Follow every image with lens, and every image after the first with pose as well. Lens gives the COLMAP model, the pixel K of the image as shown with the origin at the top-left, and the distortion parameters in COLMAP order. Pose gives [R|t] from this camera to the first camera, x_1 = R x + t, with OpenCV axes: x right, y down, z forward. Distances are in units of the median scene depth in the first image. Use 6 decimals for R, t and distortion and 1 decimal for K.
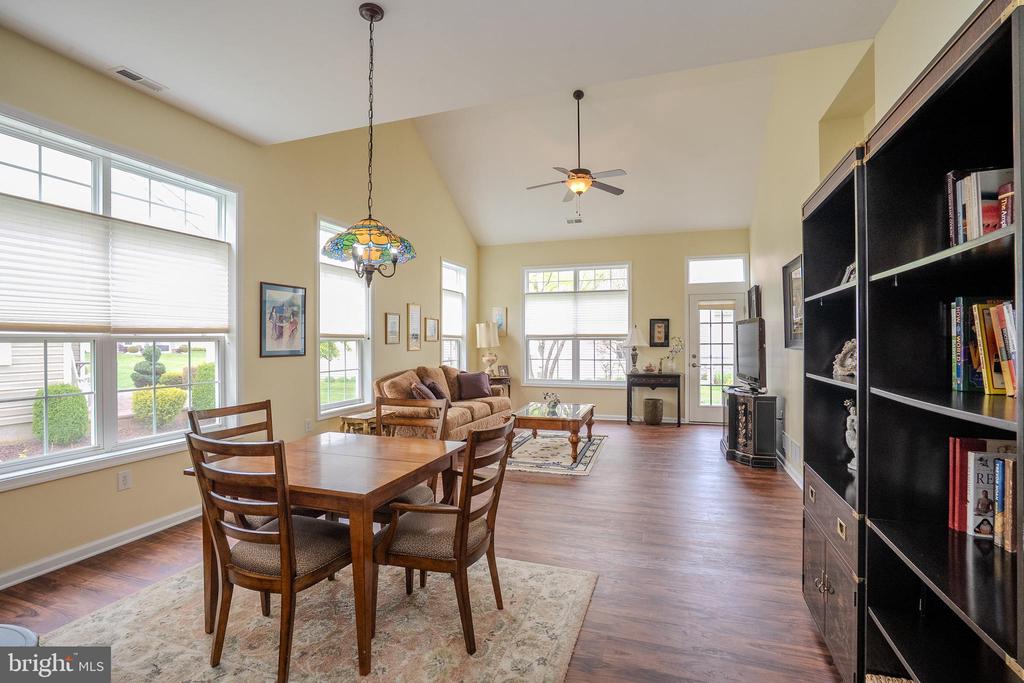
lens RADIAL K [[474.6, 0, 512.0], [0, 474.6, 341.5], [0, 0, 1]] dist [-0.064141, 0.026641]
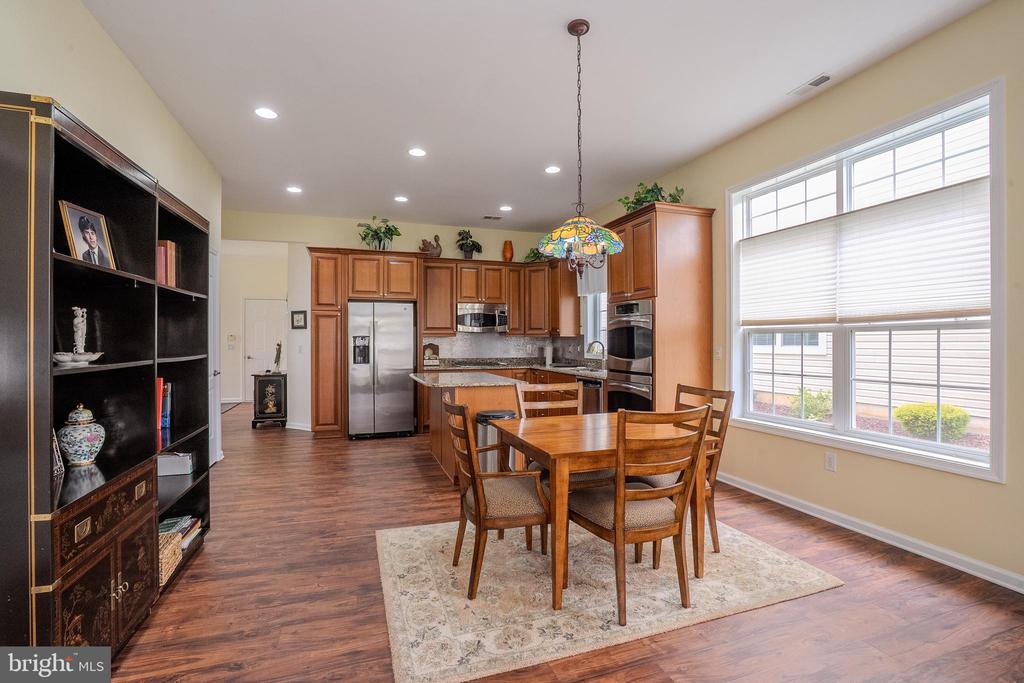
lens RADIAL K [[474.6, 0, 512.0], [0, 474.6, 341.5], [0, 0, 1]] dist [-0.064141, 0.026641]
pose [[-0.790739, 0.003399, -0.612144, 0.158431], [0.001690, 0.999993, 0.003369, 0.008106], [0.612152, 0.001629, -0.790739, 0.570213]]
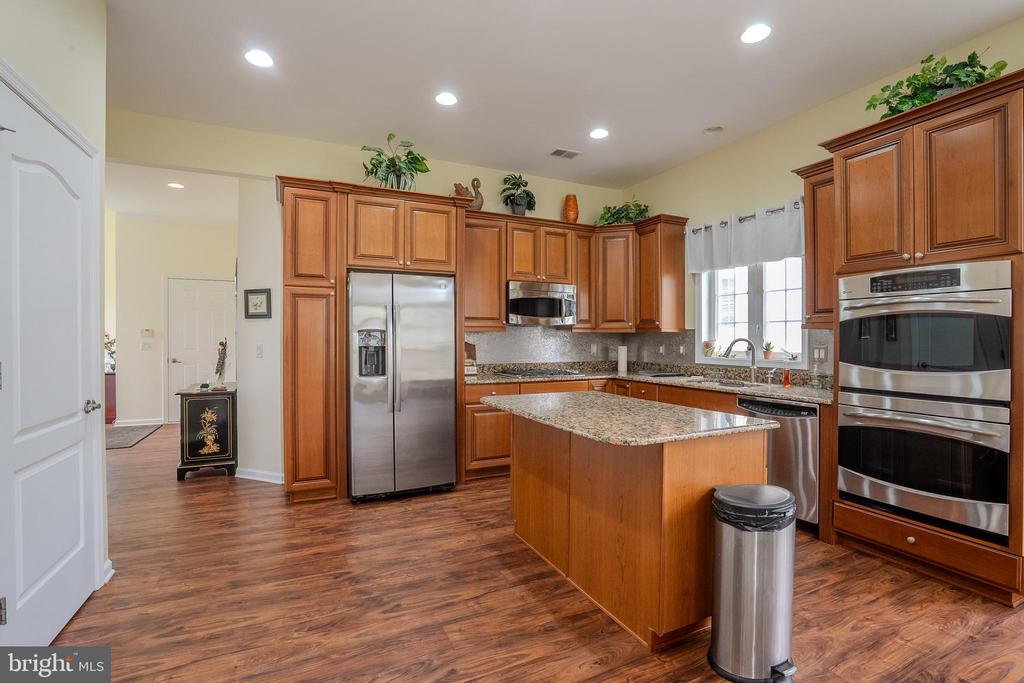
lens RADIAL K [[474.6, 0, 512.0], [0, 474.6, 341.5], [0, 0, 1]] dist [-0.064141, 0.026641]
pose [[-0.716559, 0.006664, -0.697495, 0.100865], [-0.000031, 0.999954, 0.009586, 0.008273], [0.697527, 0.006890, -0.716526, 0.215237]]
